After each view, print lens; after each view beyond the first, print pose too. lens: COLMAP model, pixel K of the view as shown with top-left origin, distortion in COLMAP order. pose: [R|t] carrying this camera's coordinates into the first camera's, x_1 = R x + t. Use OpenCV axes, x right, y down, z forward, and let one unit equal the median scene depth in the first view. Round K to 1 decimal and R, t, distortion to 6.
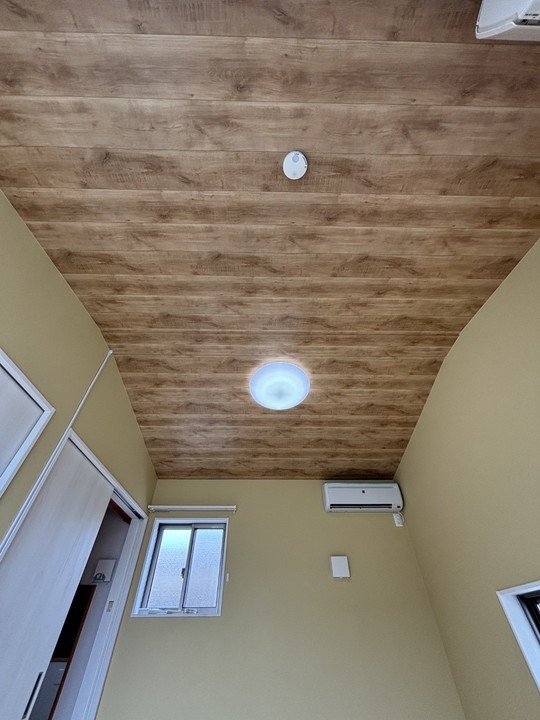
lens RADIAL K [[290.8, 0, 270.7], [0, 290.8, 360.9], [0, 0, 1]] dist [-0.000114, 0.000325]
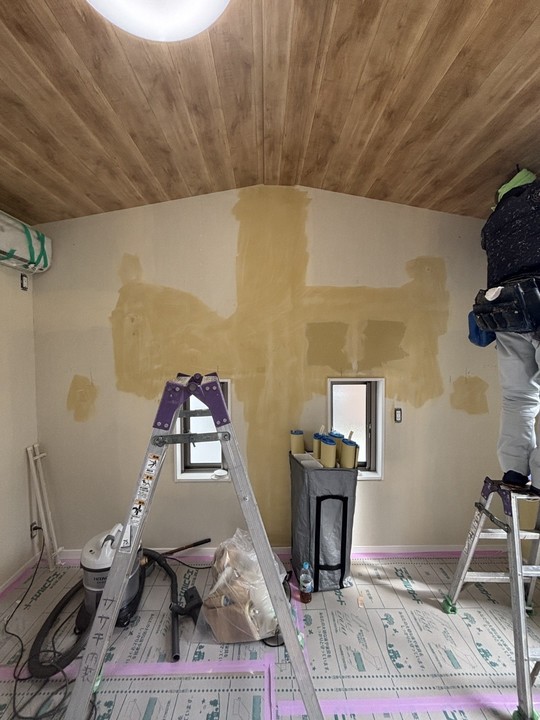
lens RADIAL K [[290.8, 0, 270.3], [0, 290.8, 356.9], [0, 0, 1]] dist [-0.000114, 0.000325]
pose [[-0.001685, -0.026961, 0.999635, -0.306228], [-0.705038, 0.708942, 0.017932, 0.325127], [-0.709167, -0.704751, -0.020203, 0.617105]]
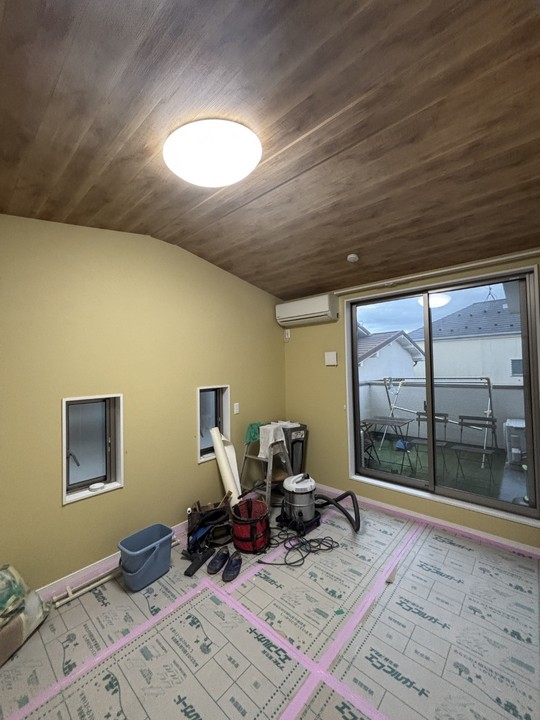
lens RADIAL K [[290.8, 0, 270.9], [0, 290.8, 362.6], [0, 0, 1]] dist [-0.000114, 0.000325]
pose [[-0.736687, 0.017532, 0.676007, -0.491203], [-0.460012, 0.719737, -0.519969, 0.697932], [-0.495663, -0.694025, -0.522156, 1.001050]]
